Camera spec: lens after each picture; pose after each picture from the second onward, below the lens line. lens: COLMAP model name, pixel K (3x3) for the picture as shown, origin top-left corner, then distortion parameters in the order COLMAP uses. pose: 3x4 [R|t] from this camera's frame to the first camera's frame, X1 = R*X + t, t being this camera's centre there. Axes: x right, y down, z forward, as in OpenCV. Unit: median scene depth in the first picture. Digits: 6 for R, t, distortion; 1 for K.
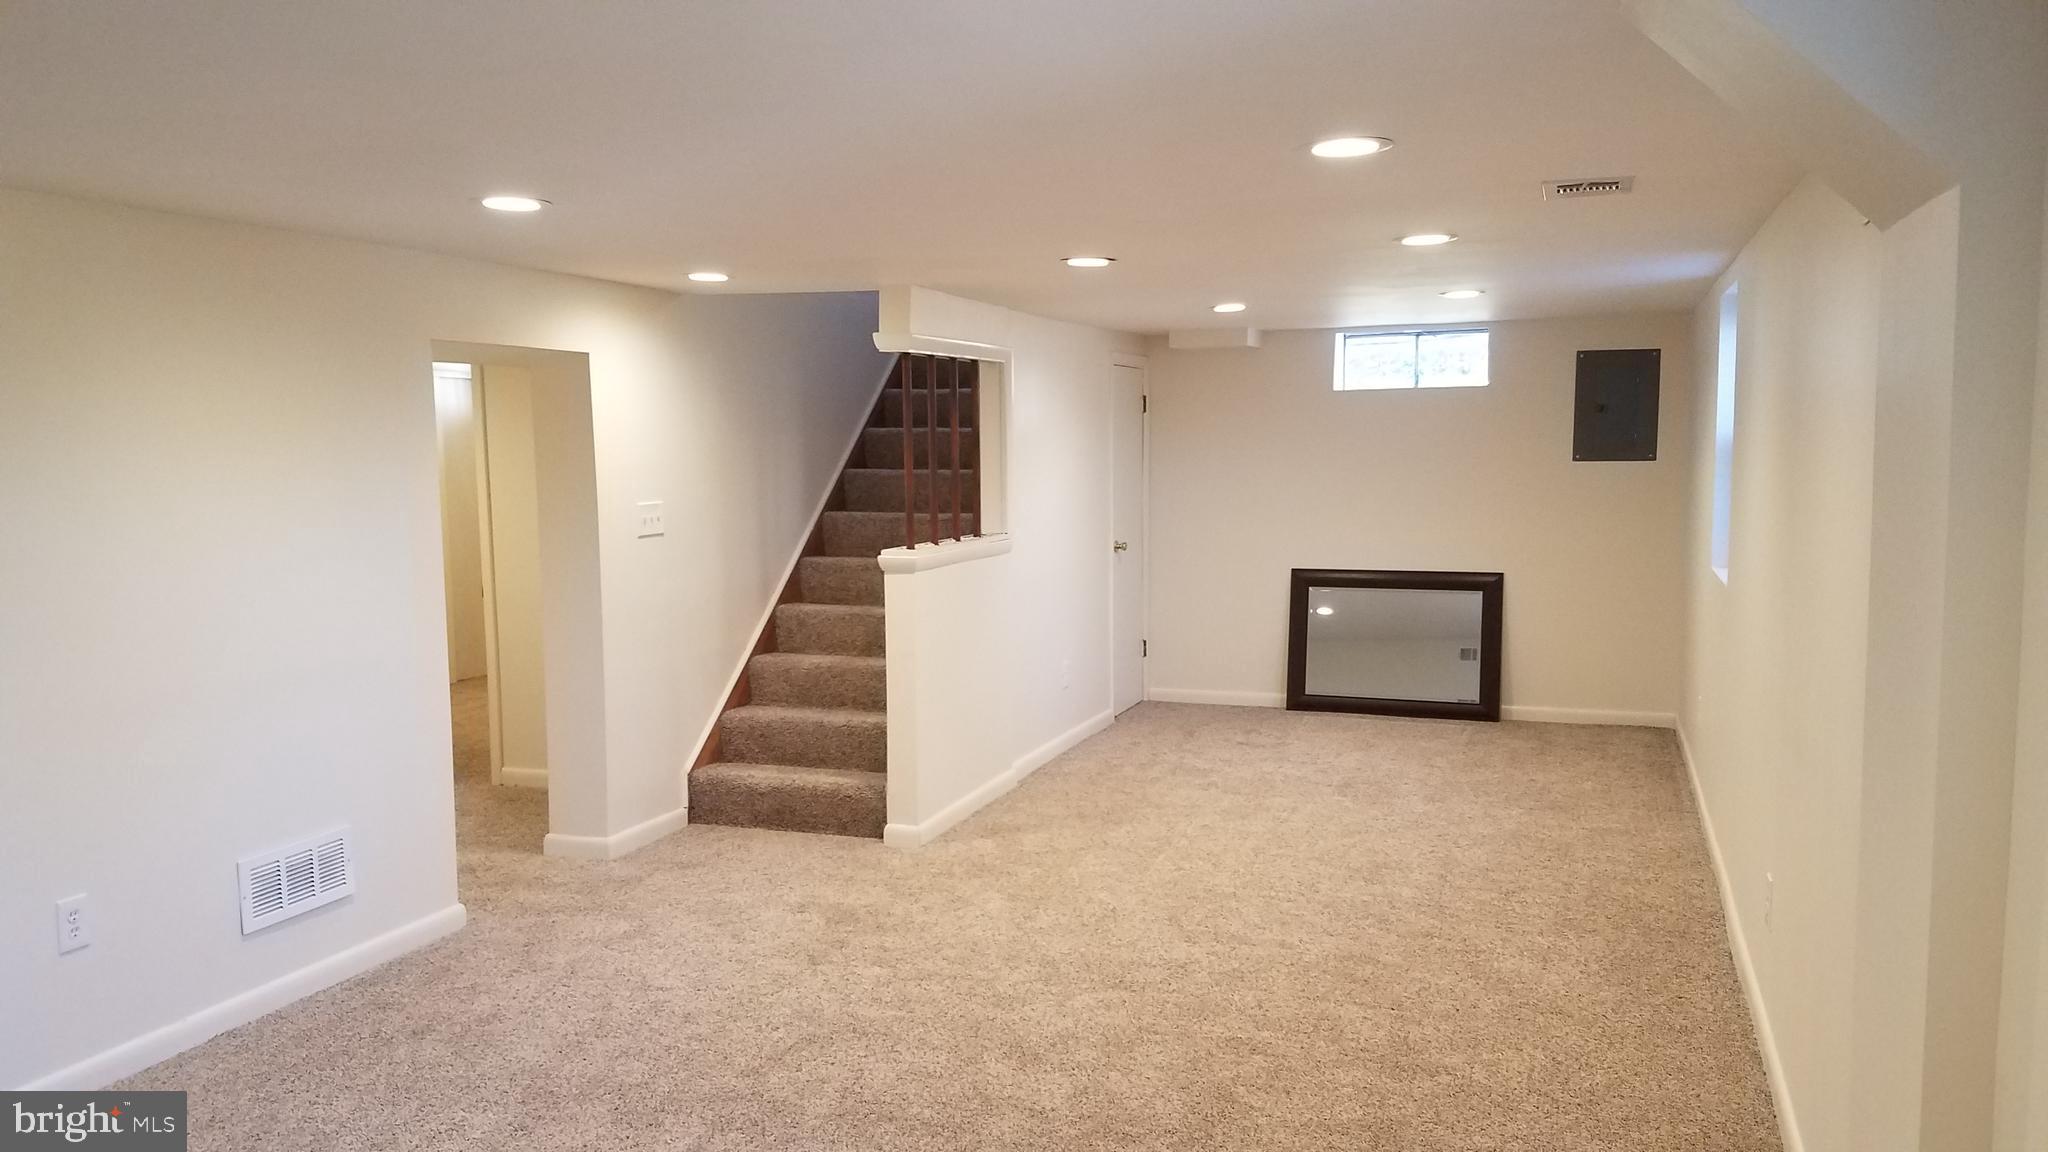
lens RADIAL K [[1619.1, 0, 999.1], [0, 1619.1, 599.0], [0, 0, 1]] dist [0.296274, -0.741003]
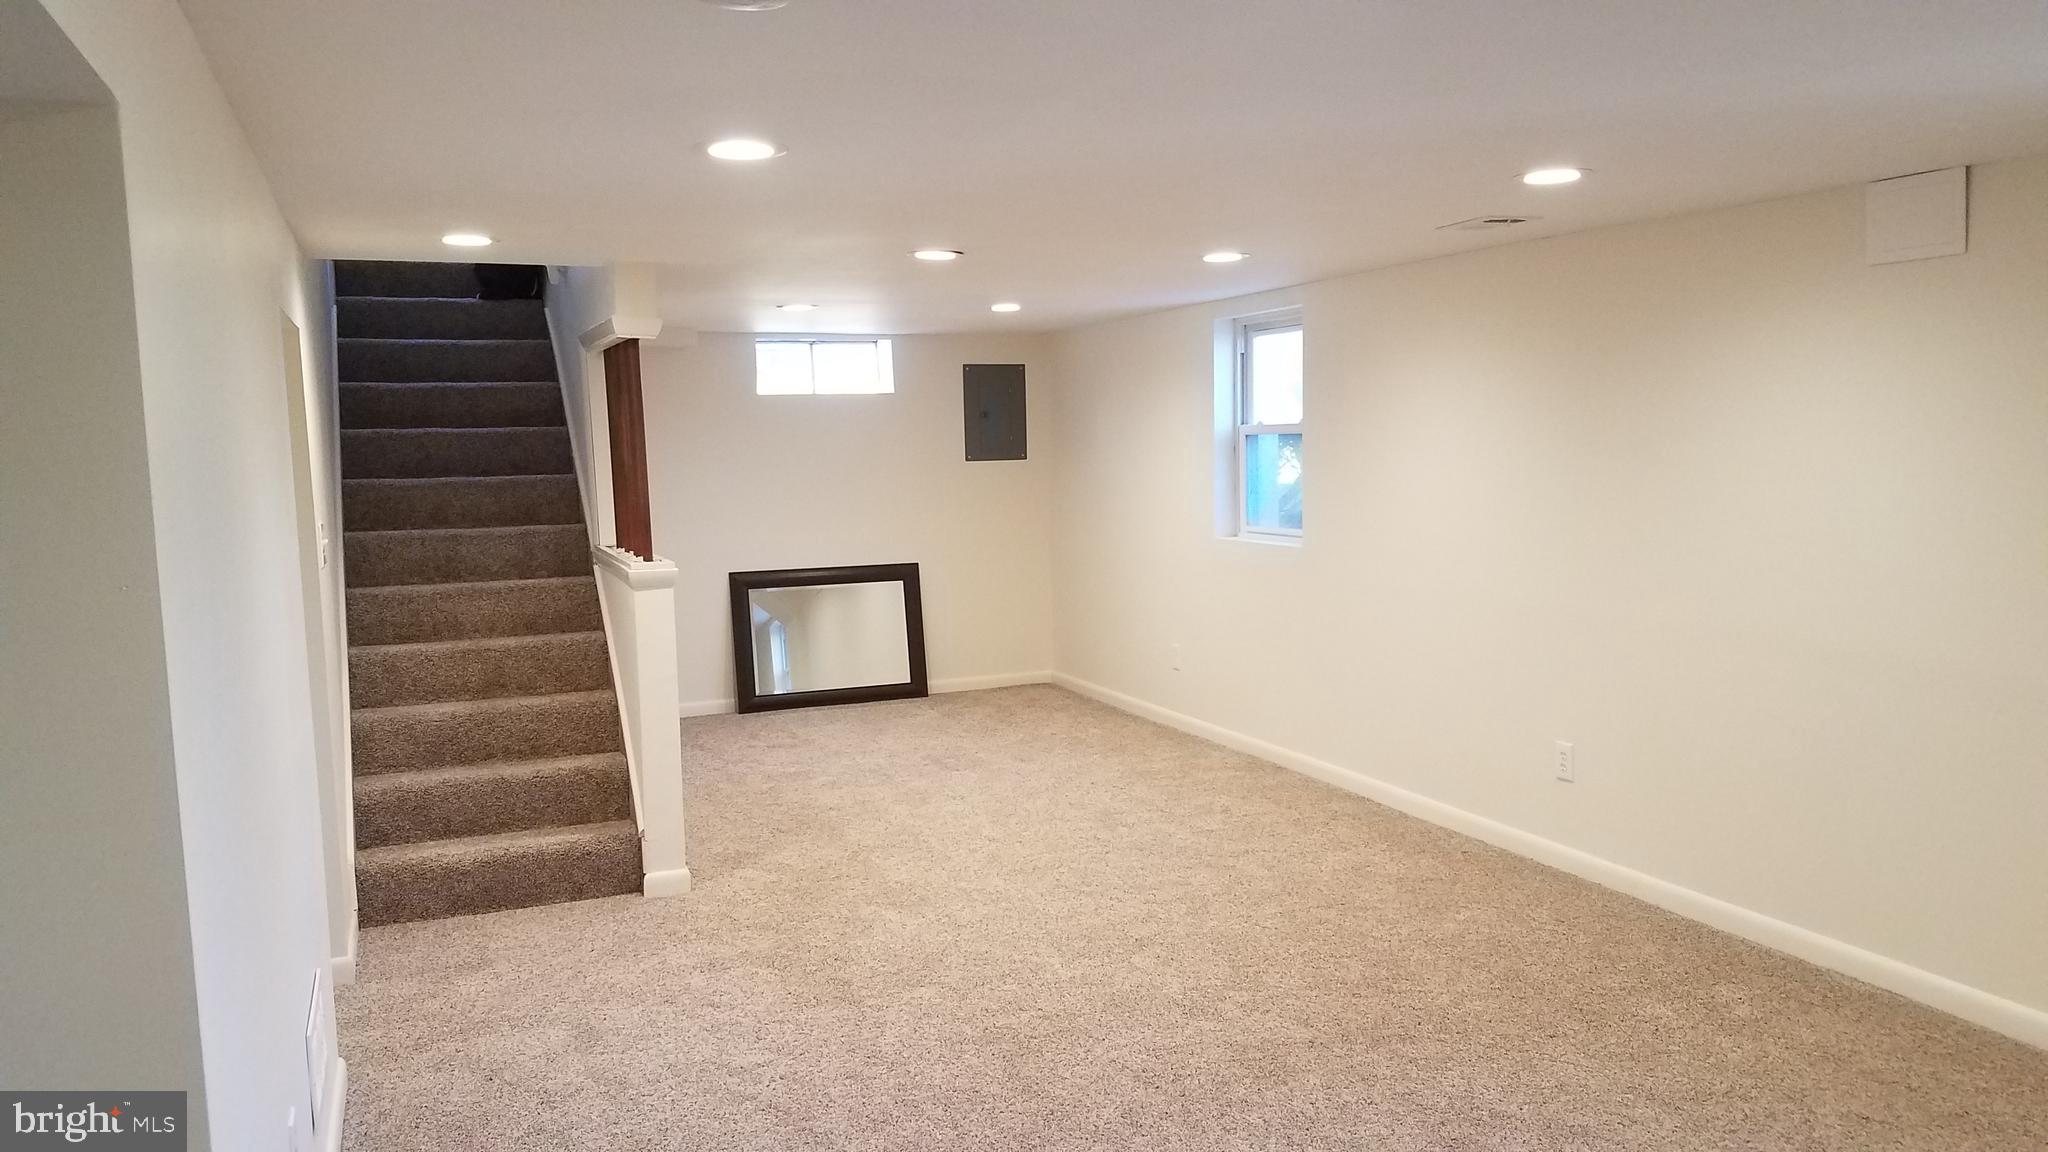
lens RADIAL K [[1613.9, 0, 1030.3], [0, 1613.9, 642.8], [0, 0, 1]] dist [0.266100, -0.608712]
pose [[0.733794, -0.097030, 0.672407, -0.468418], [0.086553, 0.995035, 0.049132, -0.011849], [-0.673836, 0.022146, 0.738549, 0.183930]]
